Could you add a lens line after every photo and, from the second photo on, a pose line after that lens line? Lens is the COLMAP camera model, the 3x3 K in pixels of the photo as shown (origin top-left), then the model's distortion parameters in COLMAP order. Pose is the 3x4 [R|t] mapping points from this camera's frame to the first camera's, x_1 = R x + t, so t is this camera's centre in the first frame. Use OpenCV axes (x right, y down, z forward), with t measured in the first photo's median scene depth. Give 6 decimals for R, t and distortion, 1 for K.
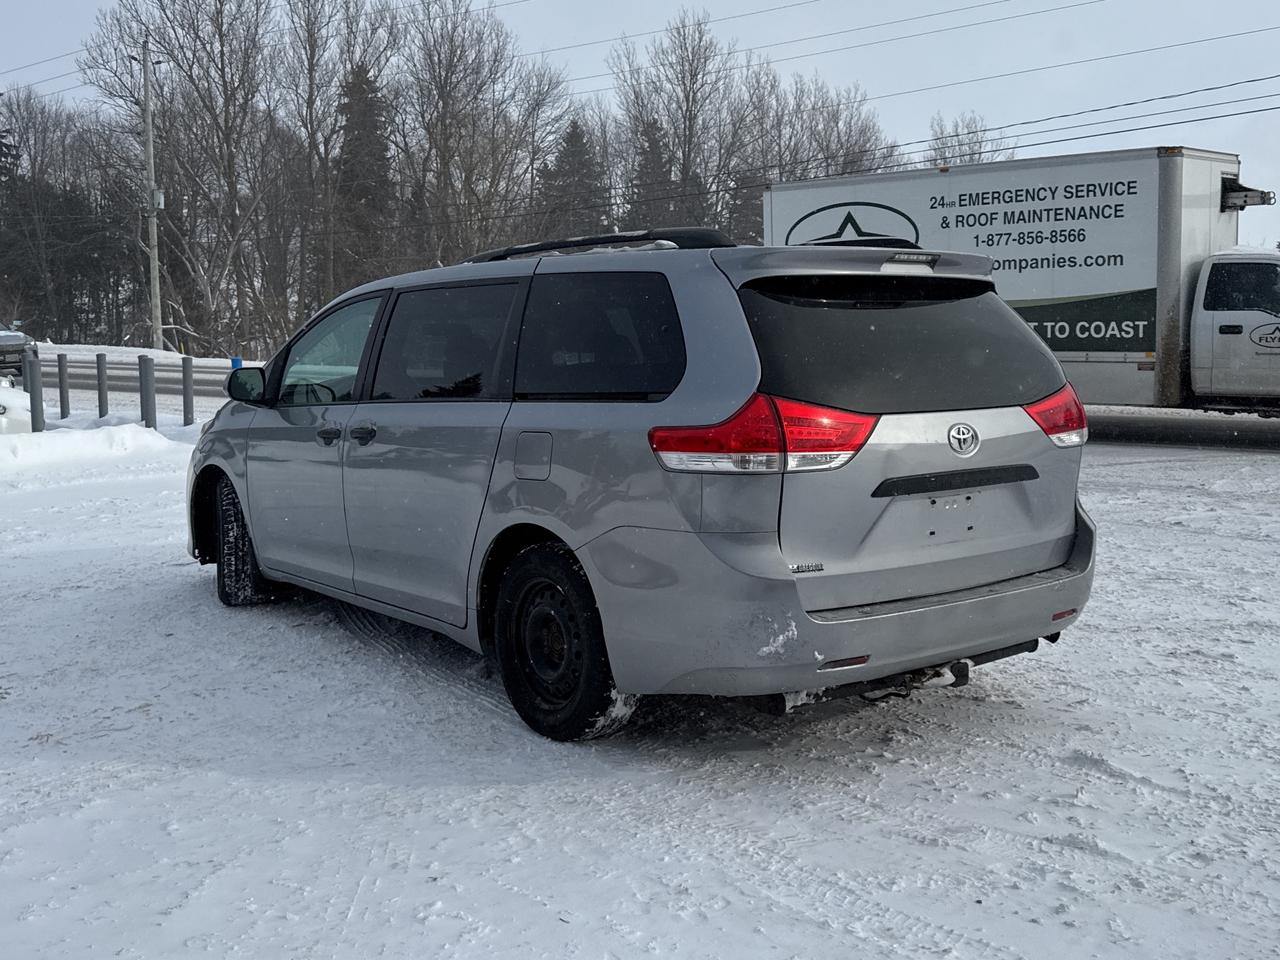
lens RADIAL K [[1290.2, 0, 633.0], [0, 1290.2, 480.1], [0, 0, 1]] dist [0.056391, 0.000000]
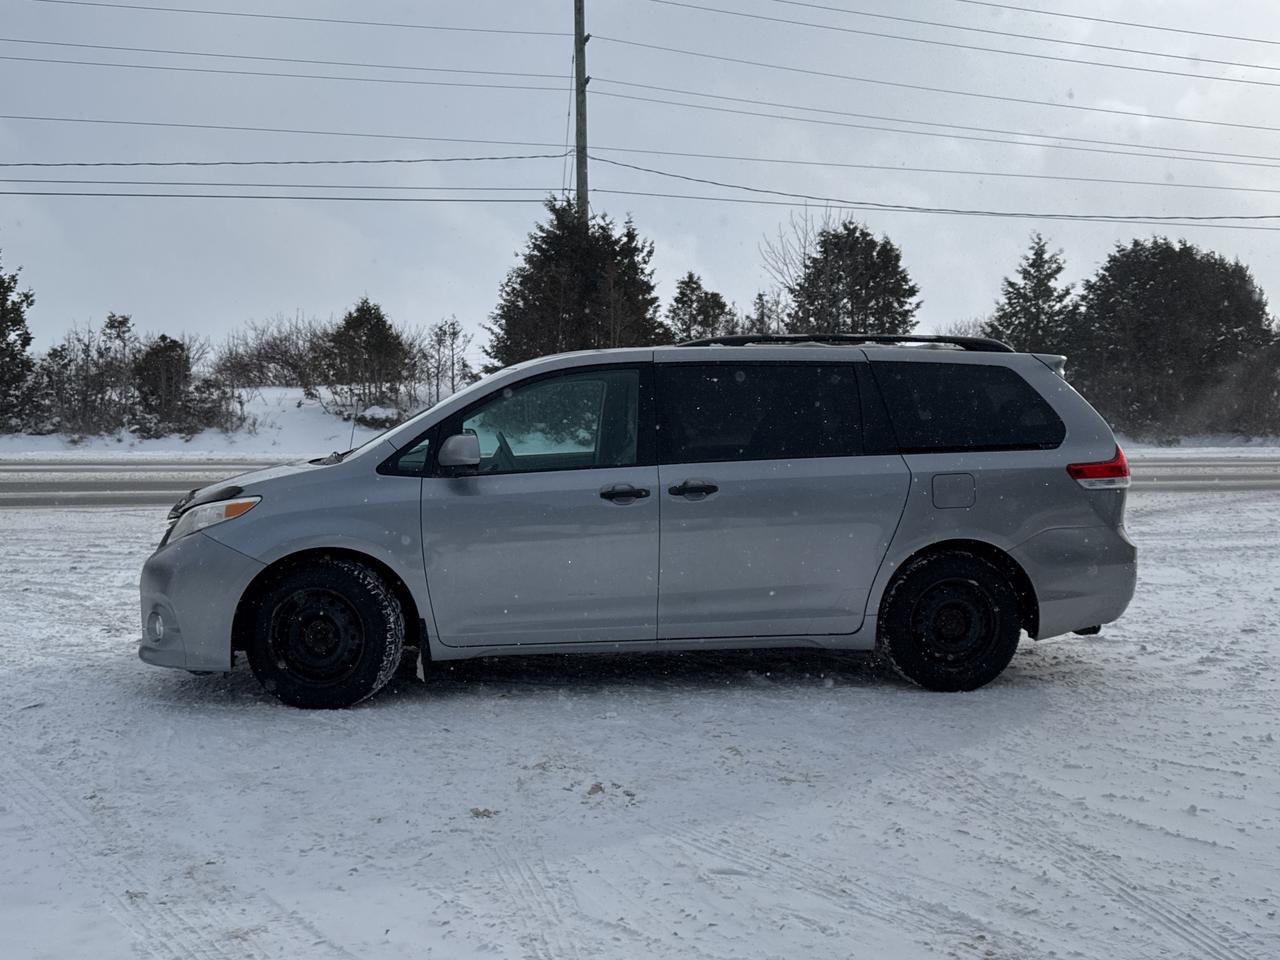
lens RADIAL K [[1290.2, 0, 645.7], [0, 1290.2, 479.6], [0, 0, 1]] dist [0.056391, 0.000000]
pose [[0.500101, -0.036690, 0.865190, -1.445292], [0.083124, 0.996522, -0.005788, -0.050153], [-0.861969, 0.074813, 0.501411, 0.565042]]
